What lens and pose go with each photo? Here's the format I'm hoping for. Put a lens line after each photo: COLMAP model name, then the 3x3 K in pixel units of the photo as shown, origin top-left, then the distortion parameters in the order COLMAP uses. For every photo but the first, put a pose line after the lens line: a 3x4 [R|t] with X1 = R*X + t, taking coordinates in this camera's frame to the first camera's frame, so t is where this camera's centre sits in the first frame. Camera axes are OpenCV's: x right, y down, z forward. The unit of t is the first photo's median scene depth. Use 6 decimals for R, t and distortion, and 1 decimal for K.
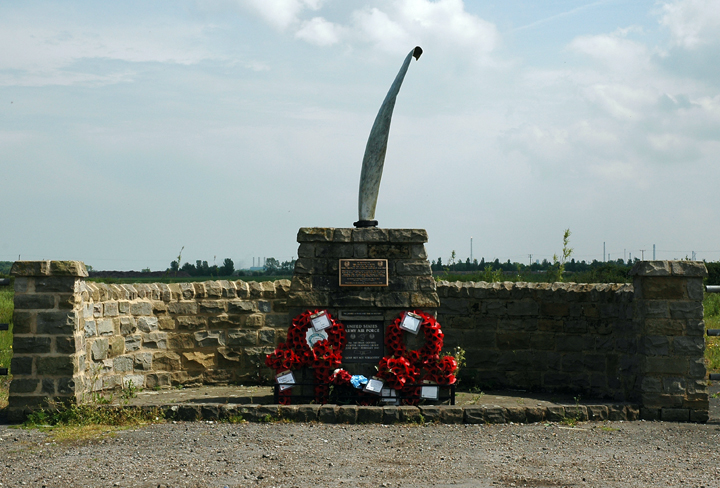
lens RADIAL K [[1374.6, 0, 360.4], [0, 1374.6, 245.2], [0, 0, 1]] dist [0.048614, 0.000000]
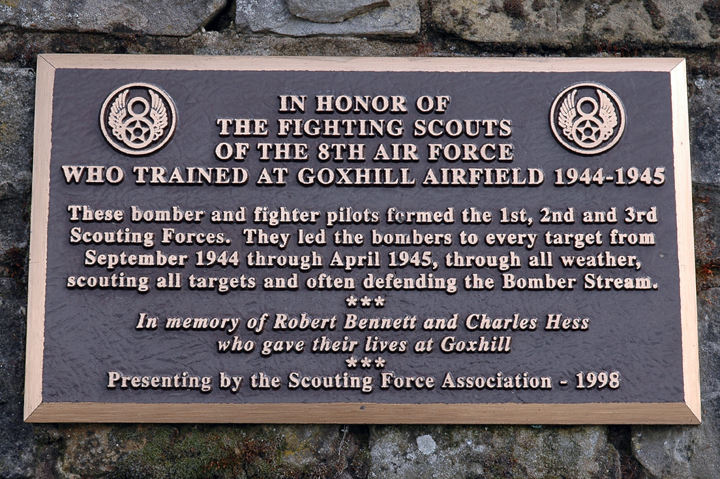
lens RADIAL K [[2165.3, 0, 359.8], [0, 2165.3, 239.5], [0, 0, 1]] dist [0.096531, 0.000000]
pose [[0.999910, 0.000978, -0.013404, 0.003574], [-0.000718, 0.999812, 0.019369, 0.017895], [0.013420, -0.019358, 0.999723, 0.882395]]
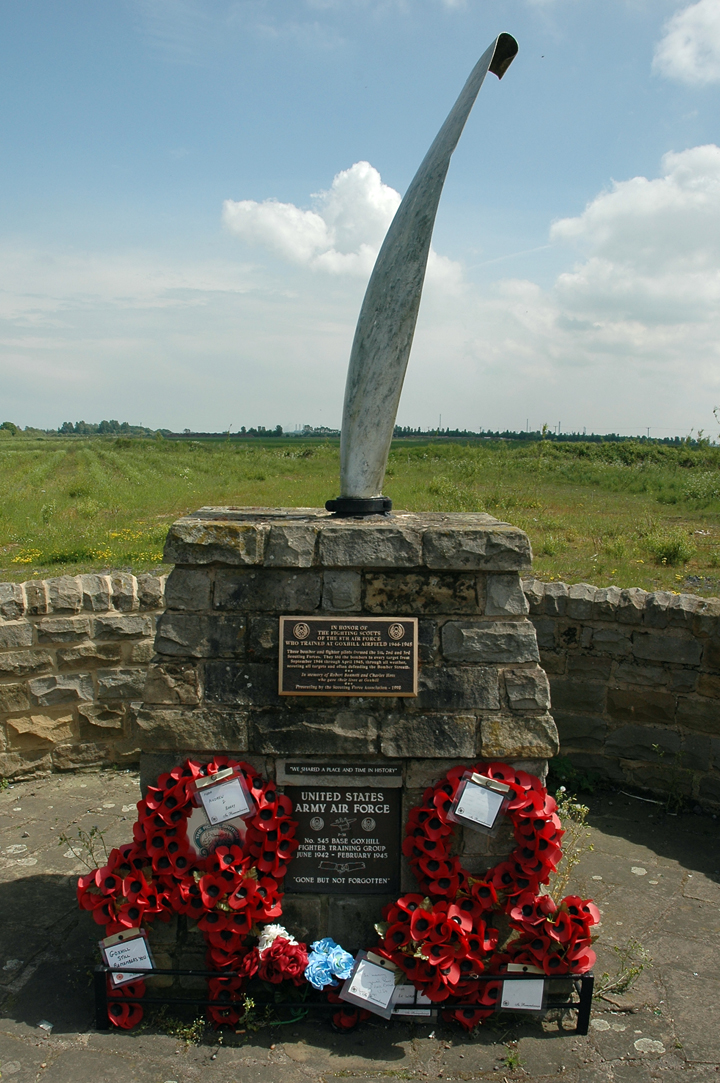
lens RADIAL K [[924.2, 0, 335.8], [0, 924.2, 581.8], [0, 0, 1]] dist [-0.159392, -0.002965]
pose [[0.999431, 0.017856, -0.028618, 0.005396], [-0.012596, 0.984591, 0.174419, -0.039841], [0.031291, -0.173960, 0.984256, 0.769520]]
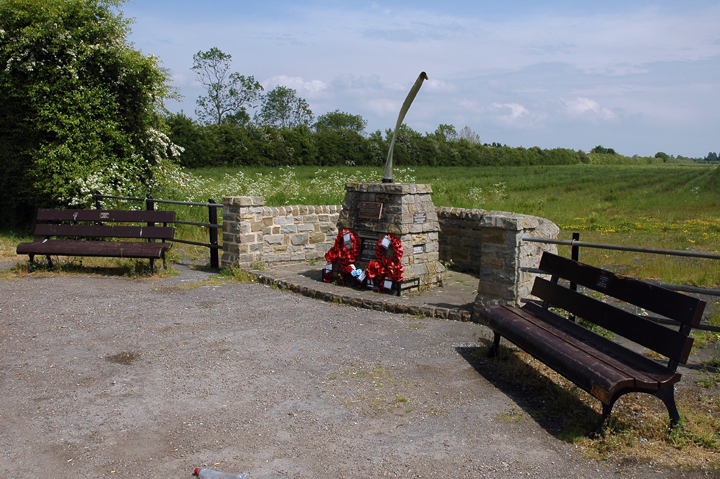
lens RADIAL K [[701.8, 0, 360.9], [0, 701.8, 241.7], [0, 0, 1]] dist [-0.056413, 0.000000]
pose [[0.714476, 0.089332, -0.693934, 0.602730], [0.009282, 0.990518, 0.137069, -0.061272], [0.699599, -0.104373, 0.706872, 0.368766]]
